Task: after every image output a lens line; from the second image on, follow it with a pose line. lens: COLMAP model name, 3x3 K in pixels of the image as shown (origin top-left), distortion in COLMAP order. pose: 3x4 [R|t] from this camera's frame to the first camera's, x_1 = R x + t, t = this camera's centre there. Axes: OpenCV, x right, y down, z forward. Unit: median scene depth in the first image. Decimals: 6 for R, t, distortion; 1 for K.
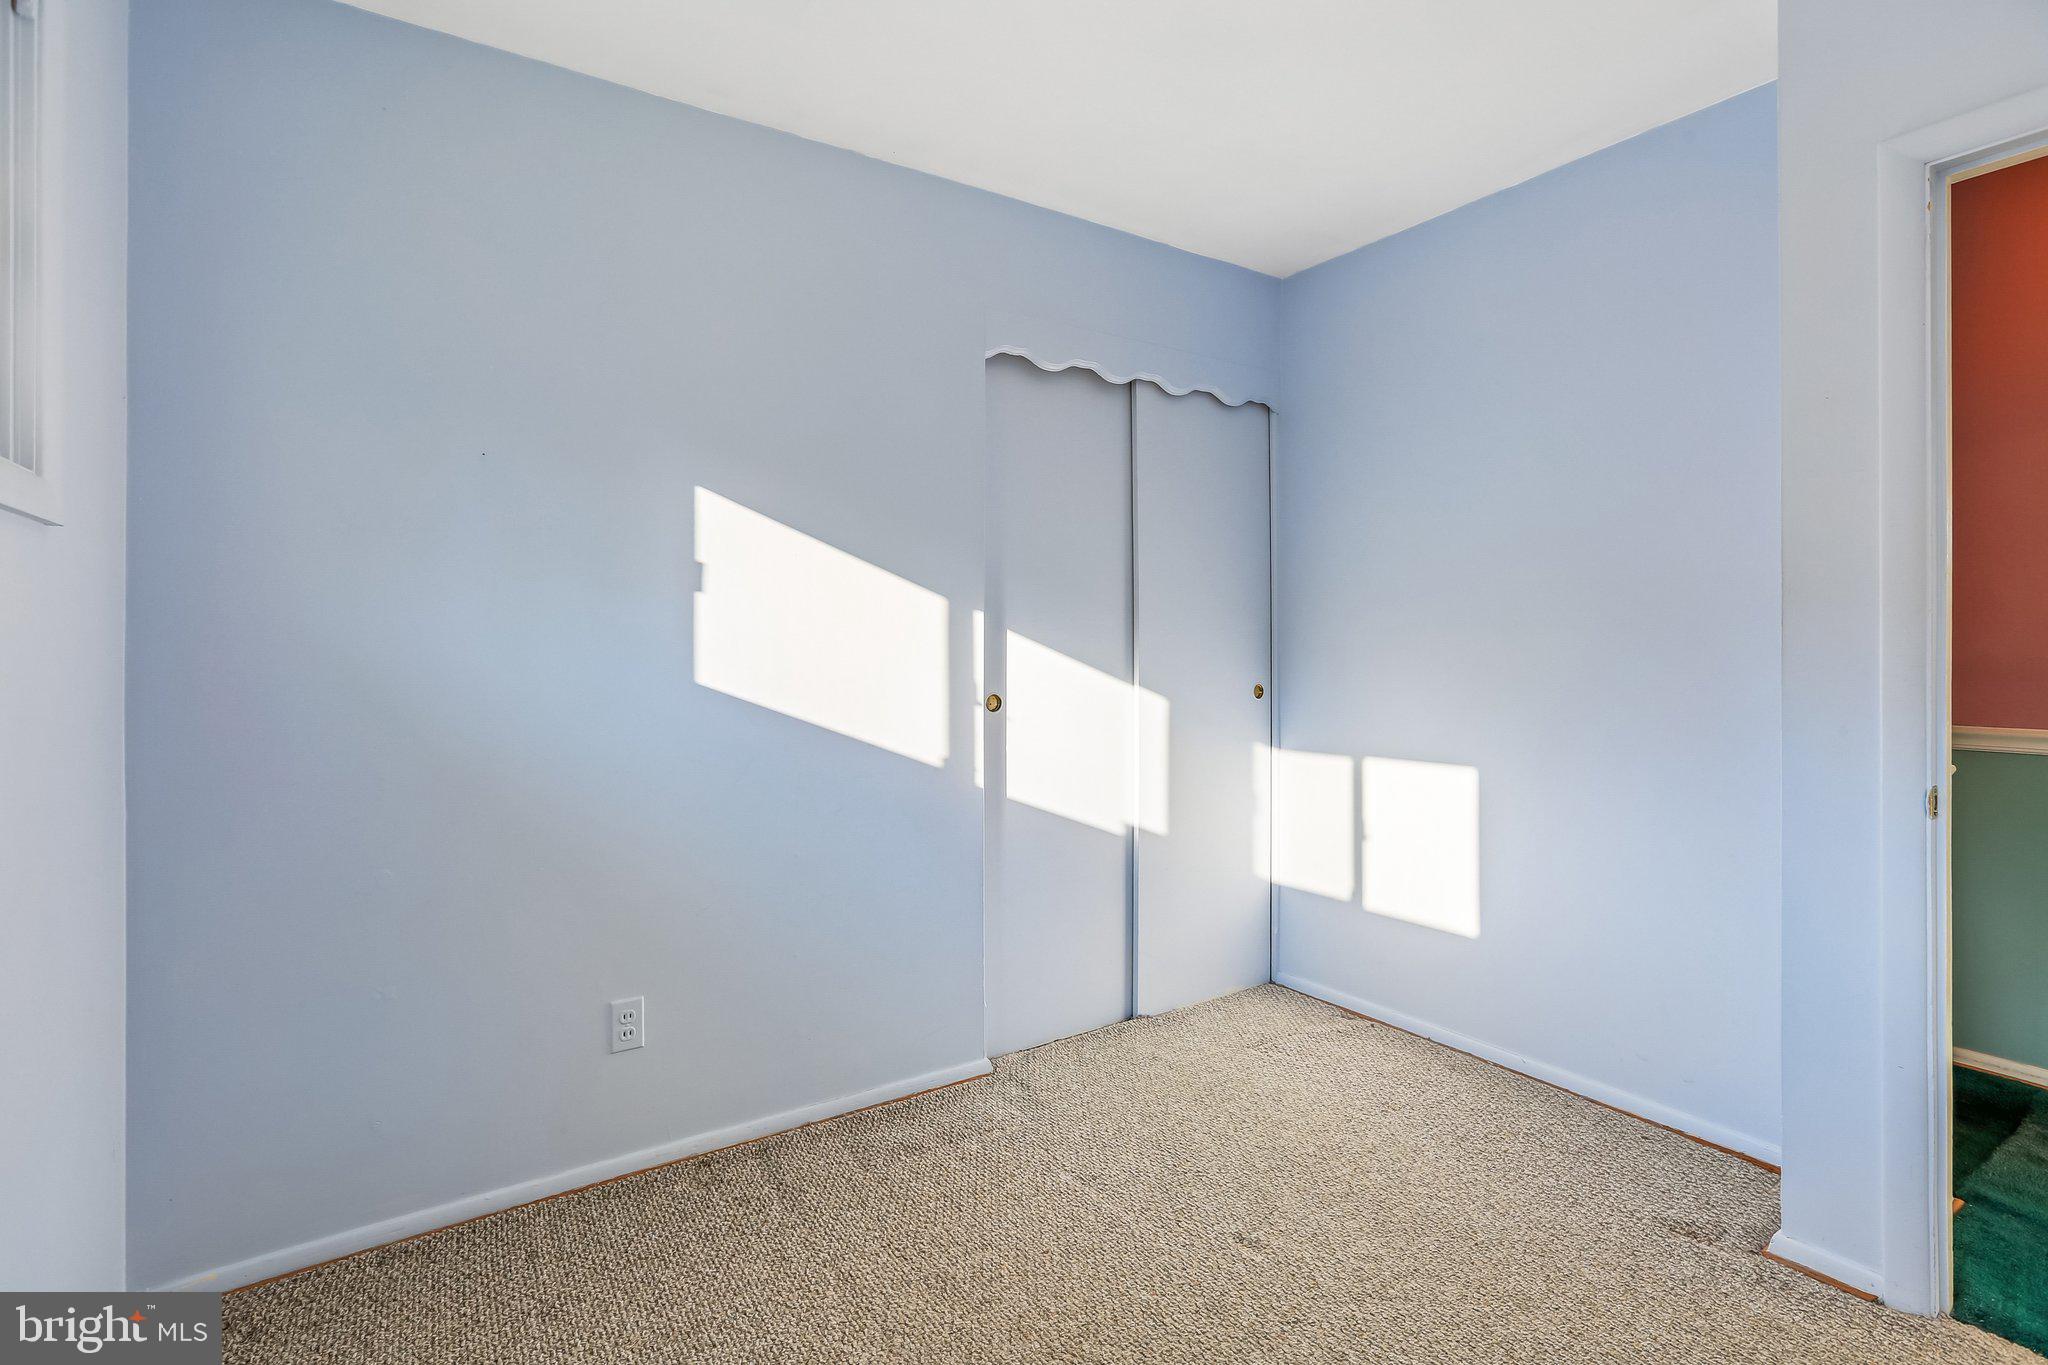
lens RADIAL K [[948.1, 0, 1019.8], [0, 948.1, 651.9], [0, 0, 1]] dist [-0.055892, 0.020918]
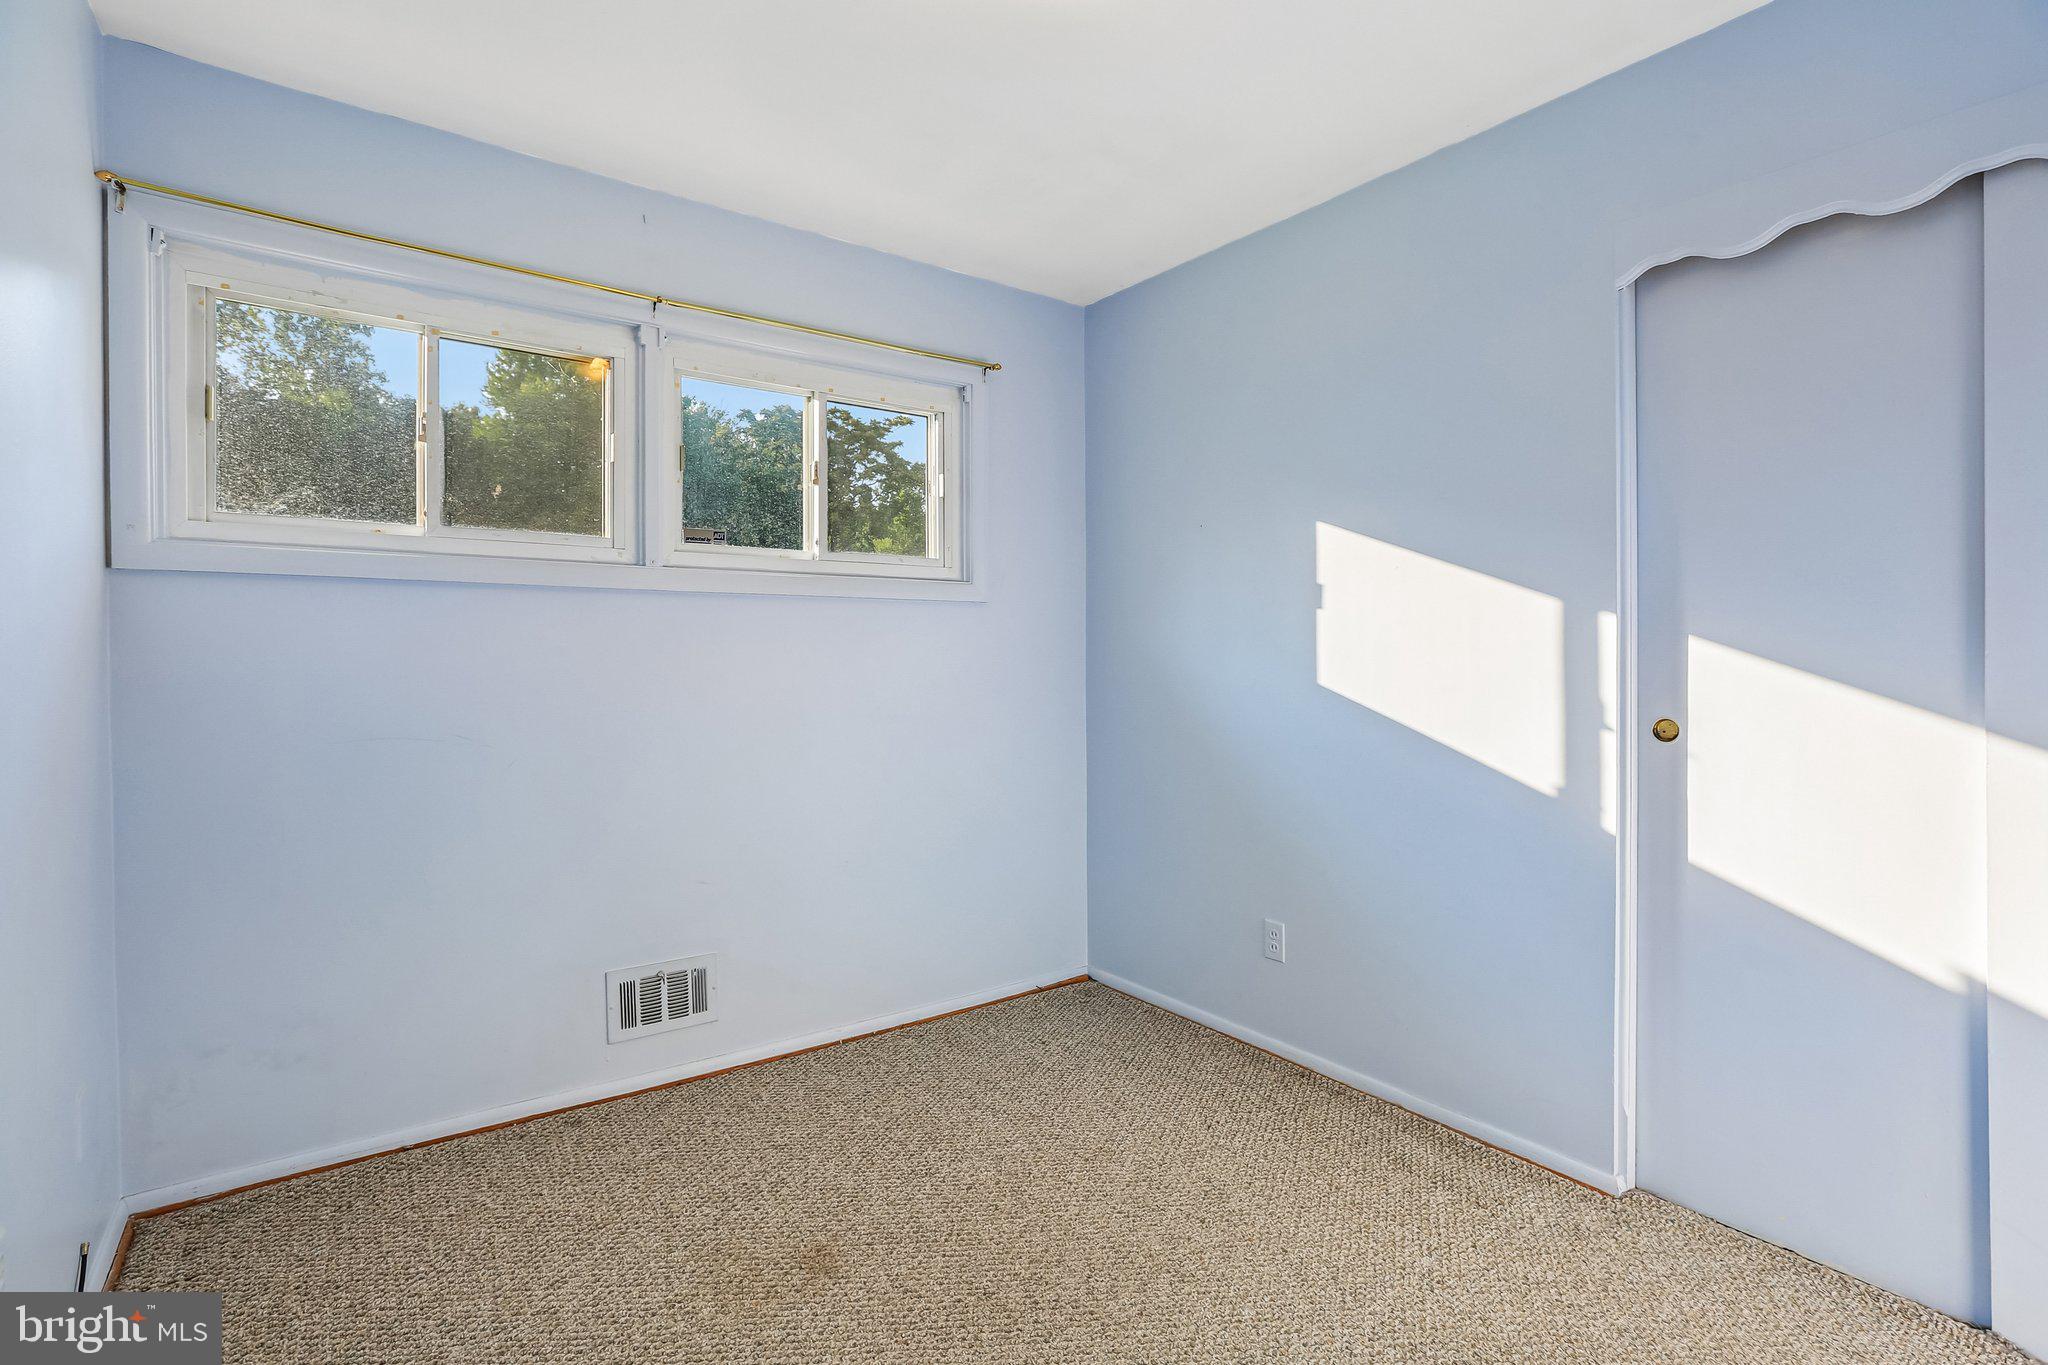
lens RADIAL K [[948.1, 0, 1019.8], [0, 948.1, 651.9], [0, 0, 1]] dist [-0.055892, 0.020918]
pose [[0.045371, 0.015333, -0.998853, 0.726881], [0.007154, 0.999852, 0.015673, -0.025834], [0.998945, -0.007857, 0.045254, 0.478625]]
